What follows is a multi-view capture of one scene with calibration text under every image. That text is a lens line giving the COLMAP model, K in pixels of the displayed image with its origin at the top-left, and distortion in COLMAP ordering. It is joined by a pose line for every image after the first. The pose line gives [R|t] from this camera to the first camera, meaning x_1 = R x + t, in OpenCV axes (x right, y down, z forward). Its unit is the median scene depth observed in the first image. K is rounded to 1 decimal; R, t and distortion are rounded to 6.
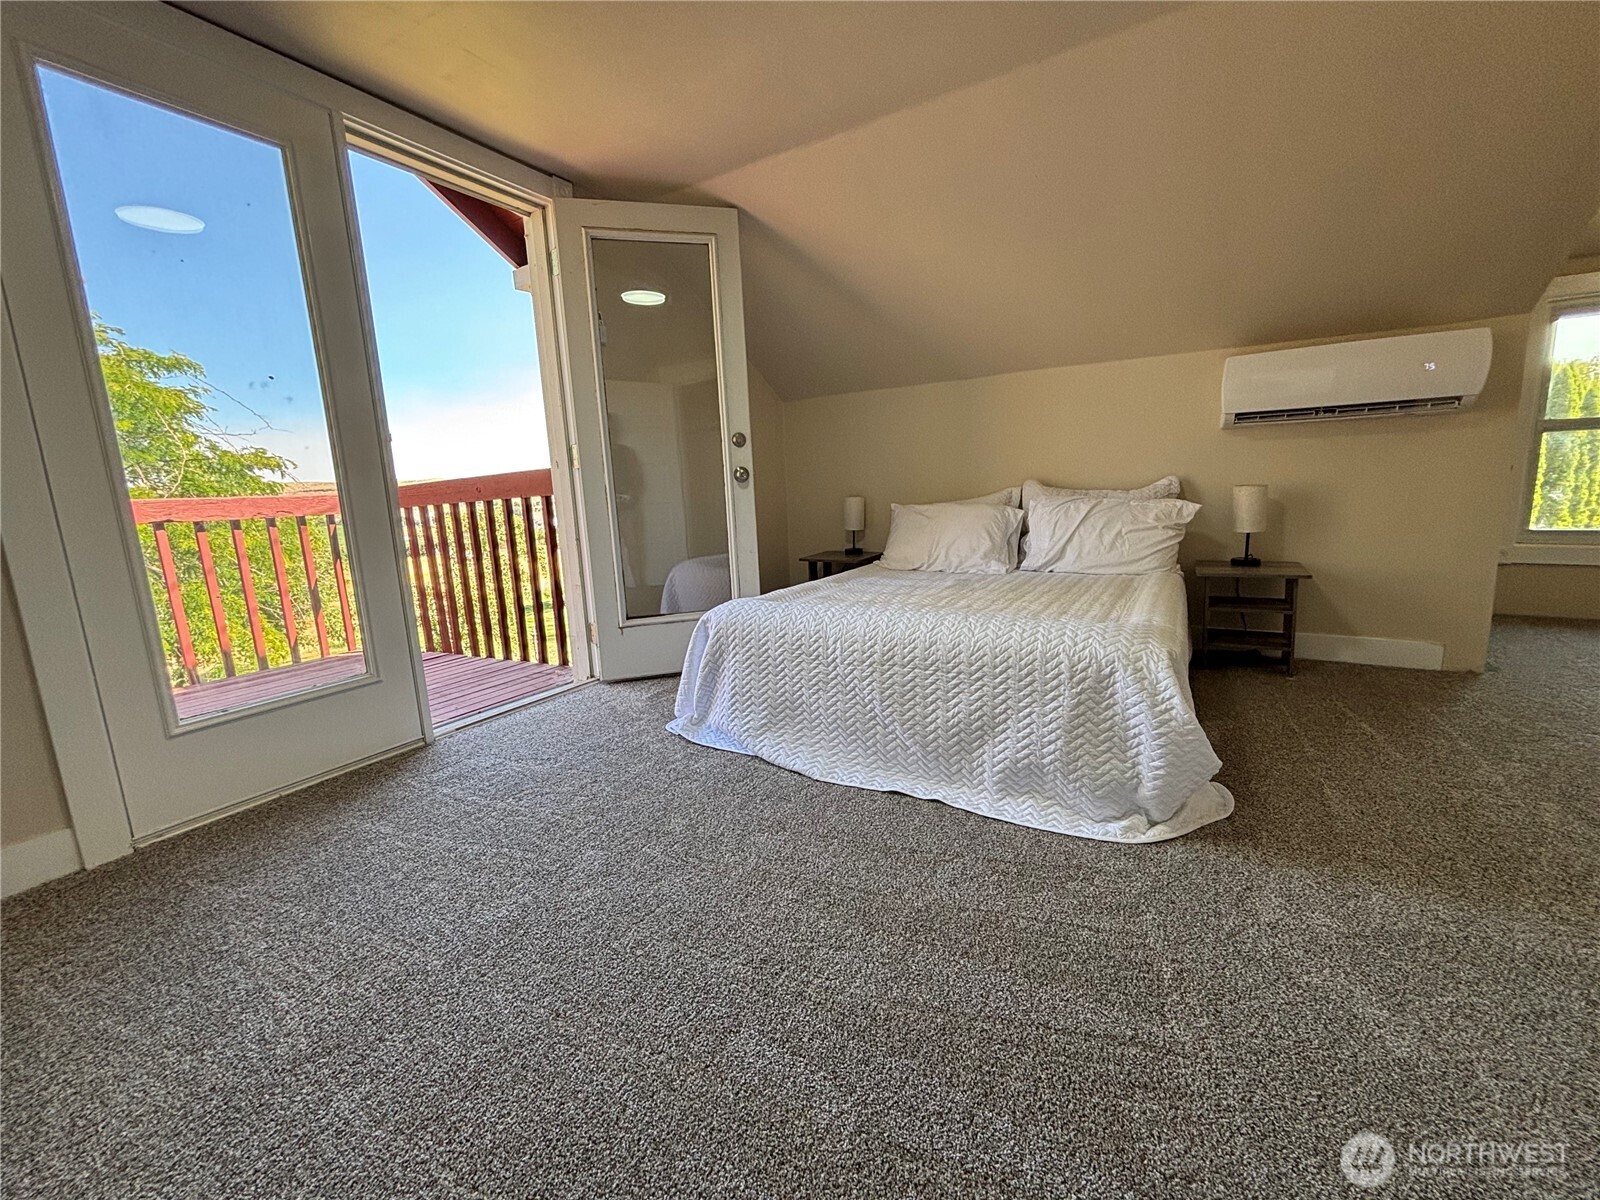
lens RADIAL K [[642.8, 0, 800.0], [0, 642.8, 600.0], [0, 0, 1]] dist [-0.000080, -0.000519]
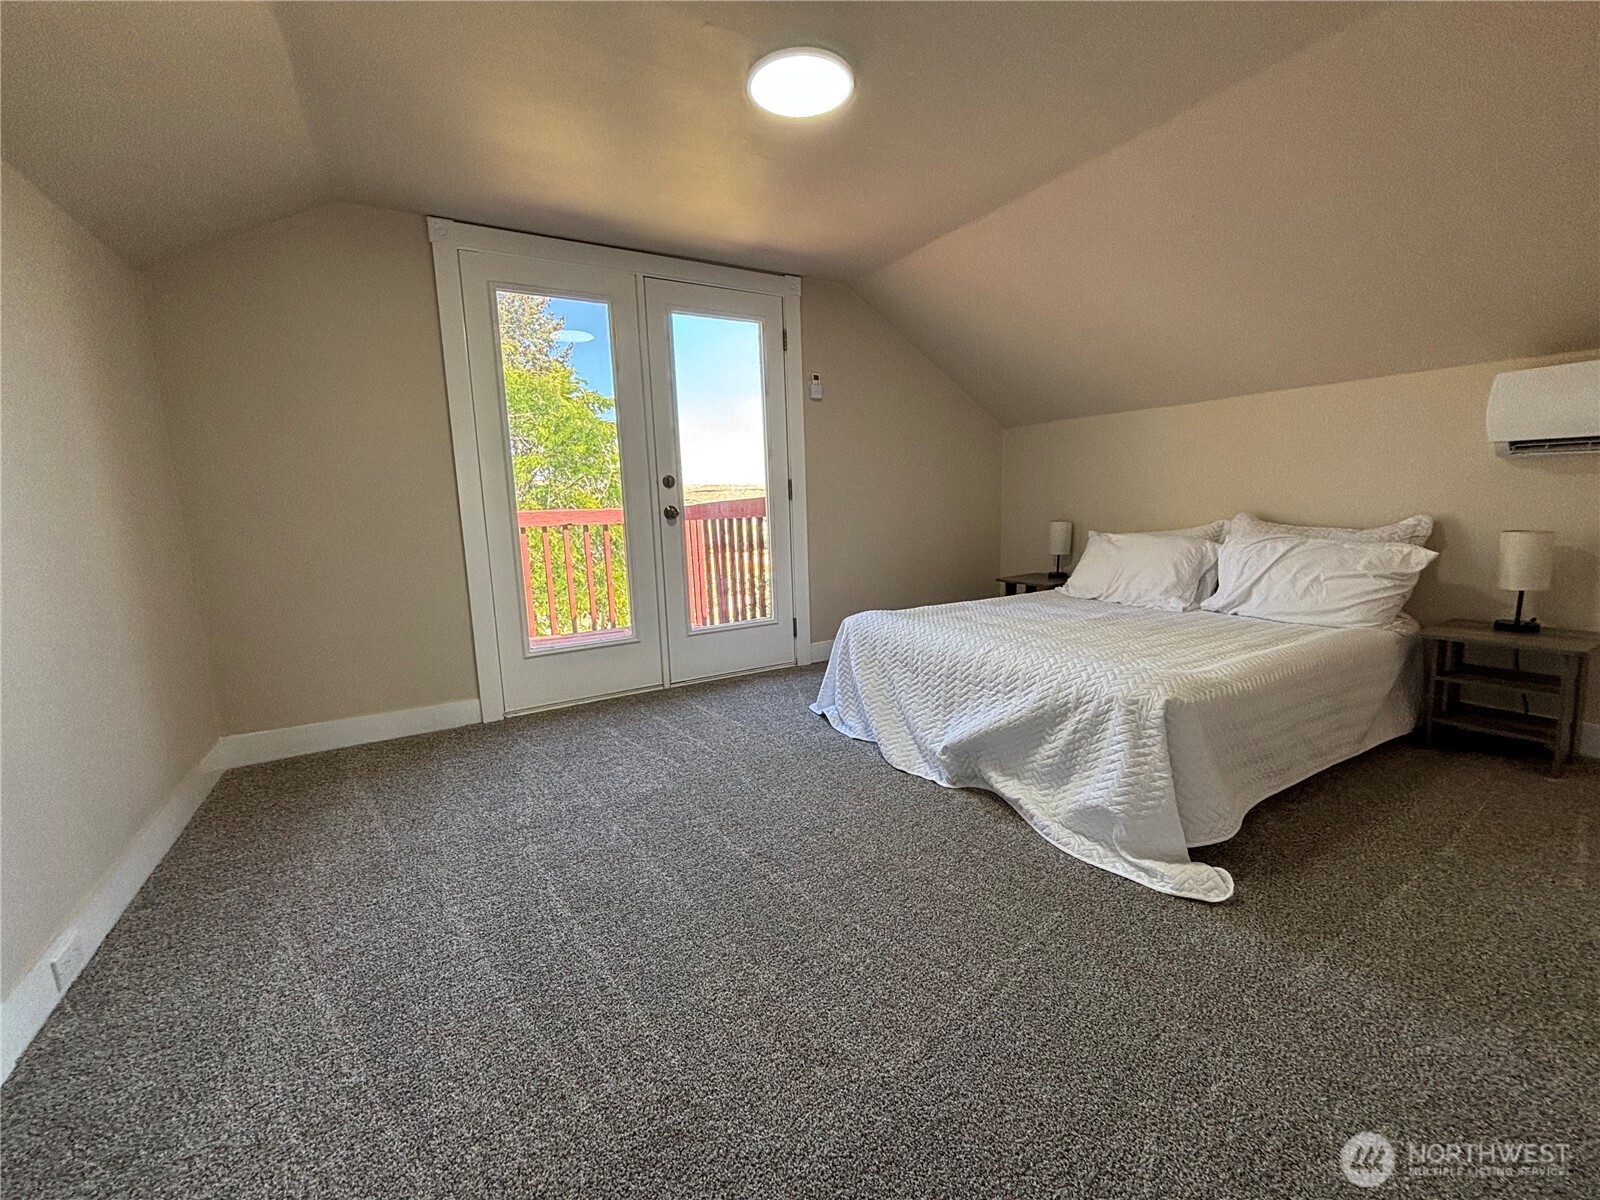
lens RADIAL K [[638.5, 0, 800.0], [0, 638.5, 600.0], [0, 0, 1]] dist [0.010255, -0.000027]
pose [[0.882552, 0.088222, -0.461864, 0.281979], [-0.090471, 0.995748, 0.017324, -0.025655], [0.461429, 0.026496, 0.886781, -0.122997]]
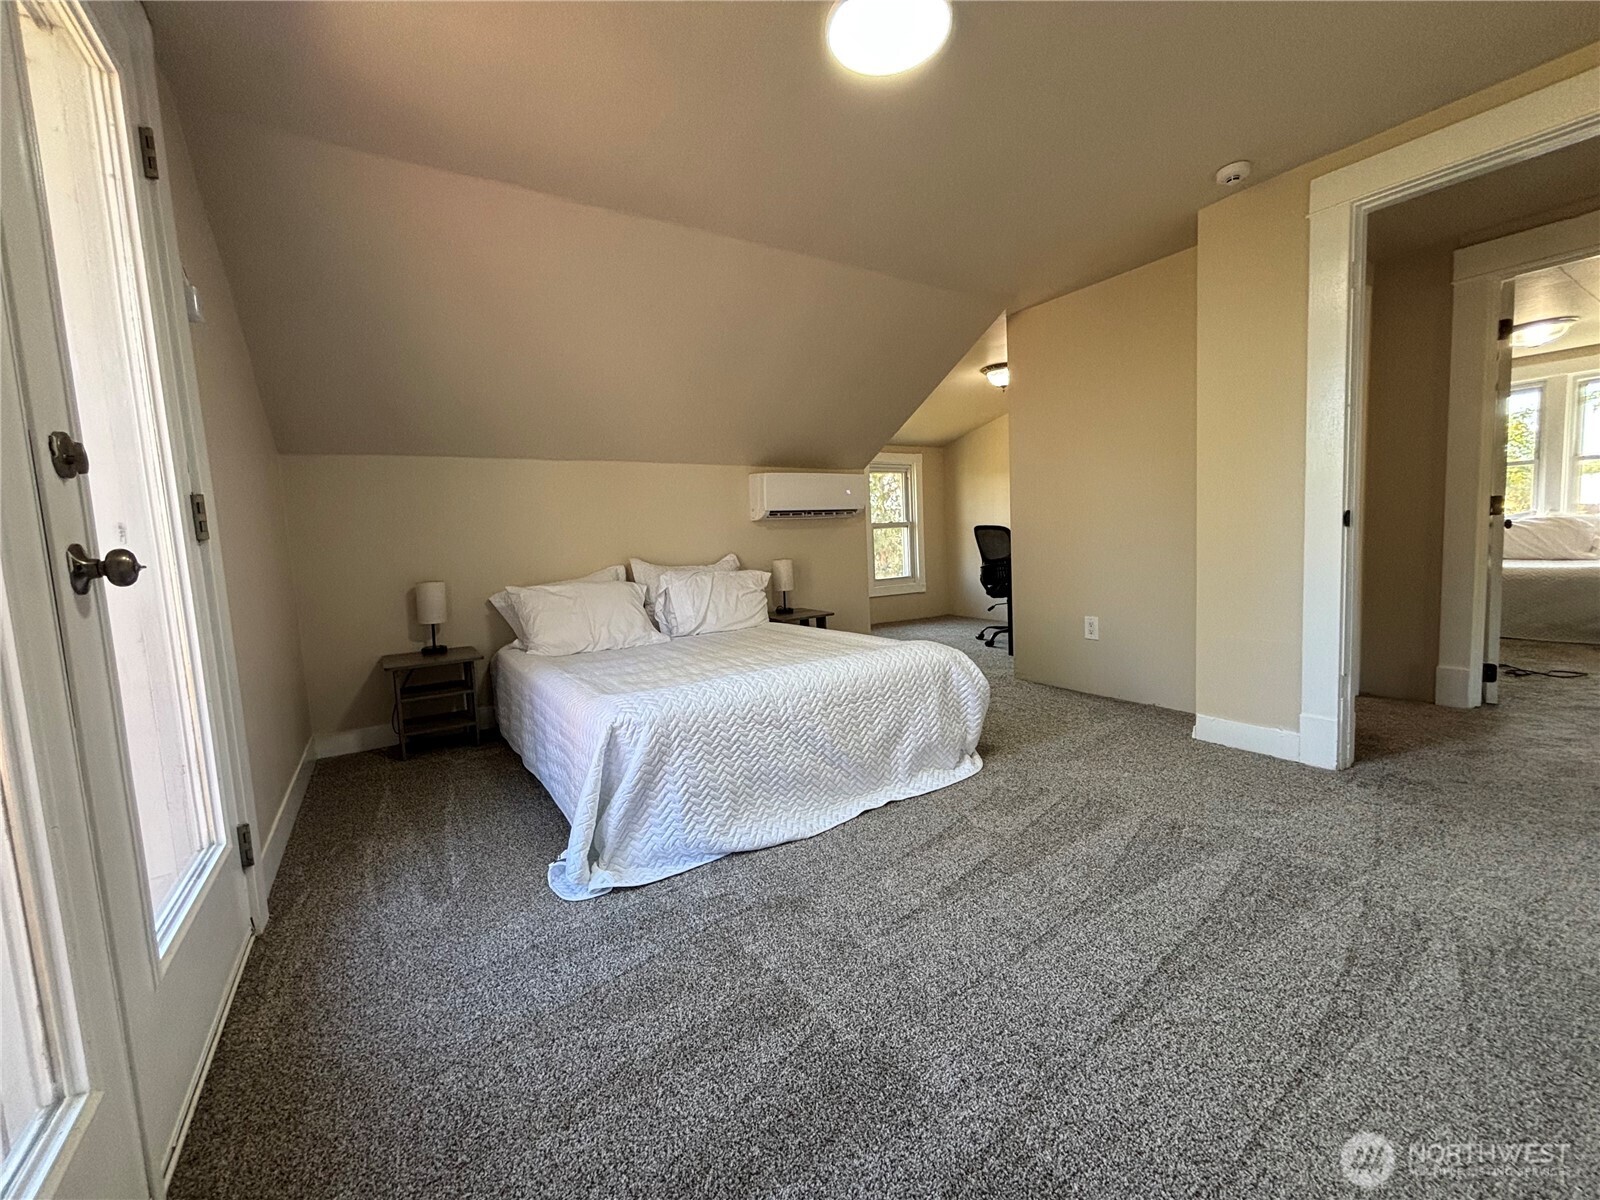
lens RADIAL K [[638.5, 0, 800.0], [0, 638.5, 600.0], [0, 0, 1]] dist [0.010255, -0.000027]
pose [[0.429613, -0.068163, 0.900437, -0.607337], [0.188252, 0.981999, -0.015481, -0.056171], [-0.883173, 0.176160, 0.434711, 0.343331]]
